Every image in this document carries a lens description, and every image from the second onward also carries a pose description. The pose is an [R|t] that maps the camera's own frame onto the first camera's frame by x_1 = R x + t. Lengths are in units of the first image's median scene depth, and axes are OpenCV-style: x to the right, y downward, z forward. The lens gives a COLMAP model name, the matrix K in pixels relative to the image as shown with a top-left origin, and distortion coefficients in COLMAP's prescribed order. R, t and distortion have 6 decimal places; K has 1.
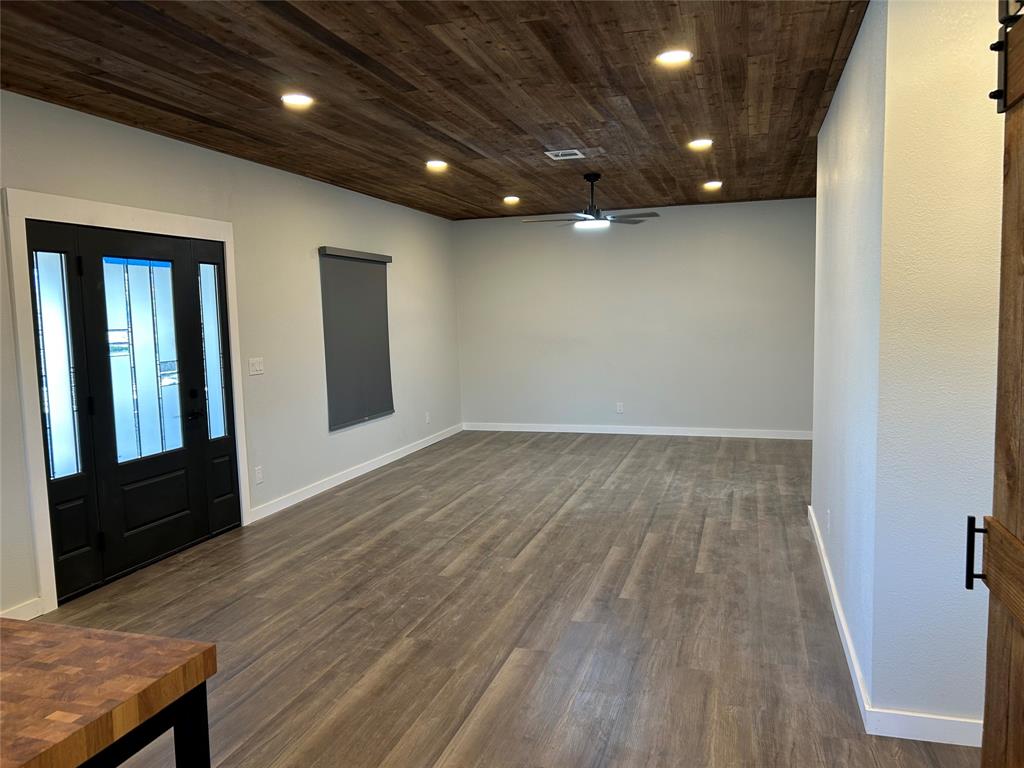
lens RADIAL K [[783.4, 0, 512.0], [0, 783.4, 384.0], [0, 0, 1]] dist [0.077078, -0.006739]
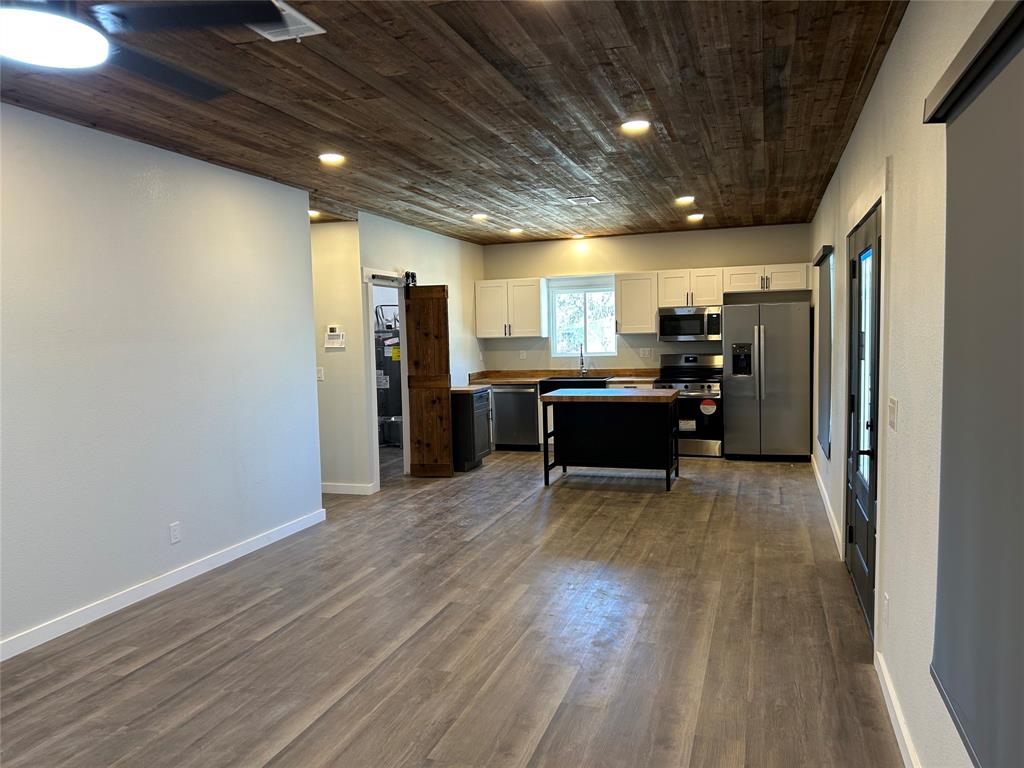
lens RADIAL K [[759.6, 0, 506.4], [0, 759.6, 385.0], [0, 0, 1]] dist [0.080409, -0.091268]
pose [[-0.998468, 0.045513, 0.031468, -0.099796], [0.050027, 0.985534, 0.161926, -0.165525], [-0.023643, 0.163252, -0.986301, 1.826524]]
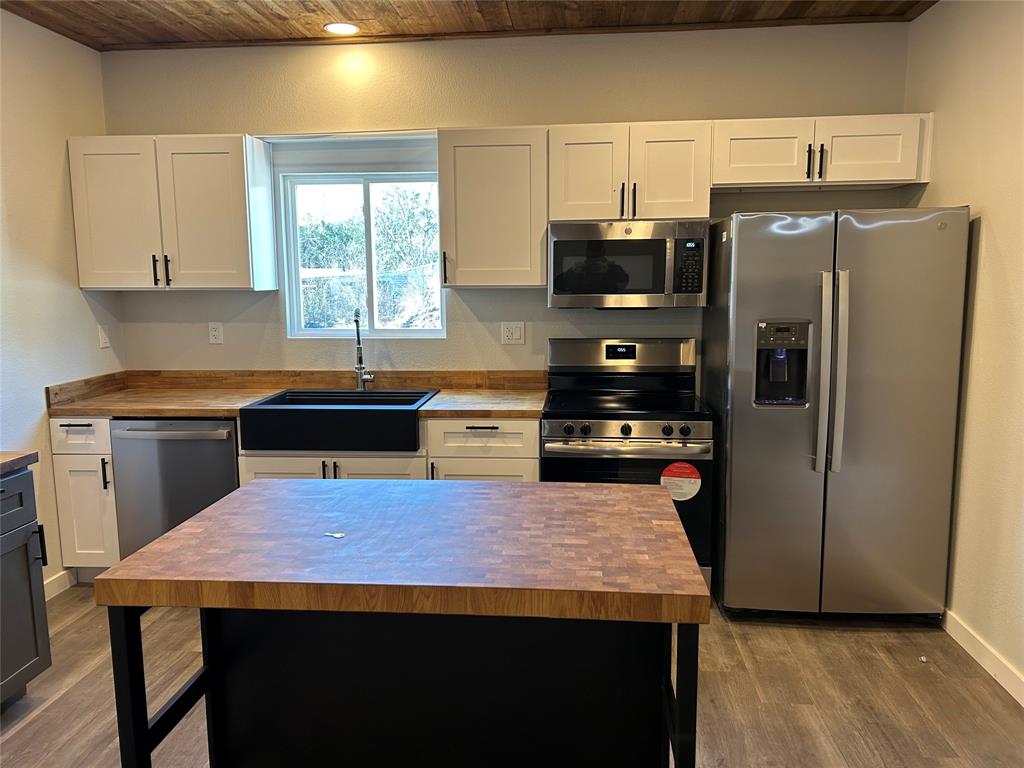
lens RADIAL K [[759.6, 0, 506.4], [0, 759.6, 385.0], [0, 0, 1]] dist [0.080409, -0.091268]
pose [[-0.978936, 0.058366, -0.195649, -0.230336], [0.011026, 0.971983, 0.234791, -0.048473], [0.203871, 0.227688, -0.952153, 0.647206]]
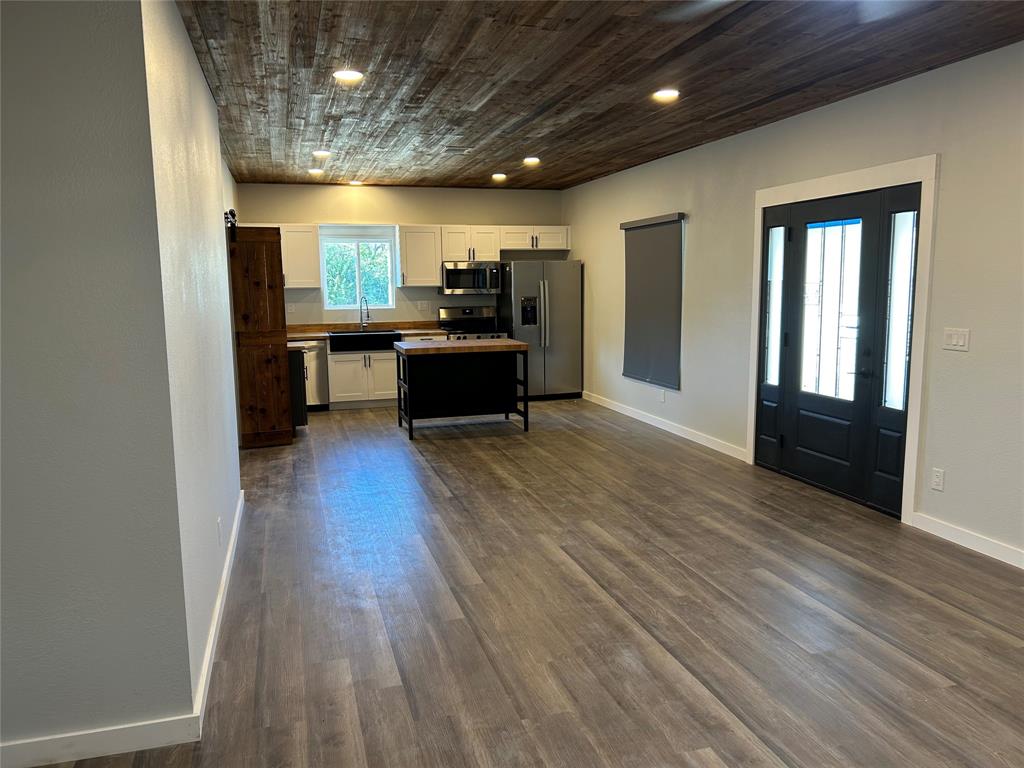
lens RADIAL K [[759.6, 0, 506.4], [0, 759.6, 385.0], [0, 0, 1]] dist [0.080409, -0.091268]
pose [[-0.839817, 0.107174, -0.532186, 0.513021], [-0.019193, 0.973844, 0.226405, -0.165697], [0.542531, 0.200353, -0.815794, 1.658429]]
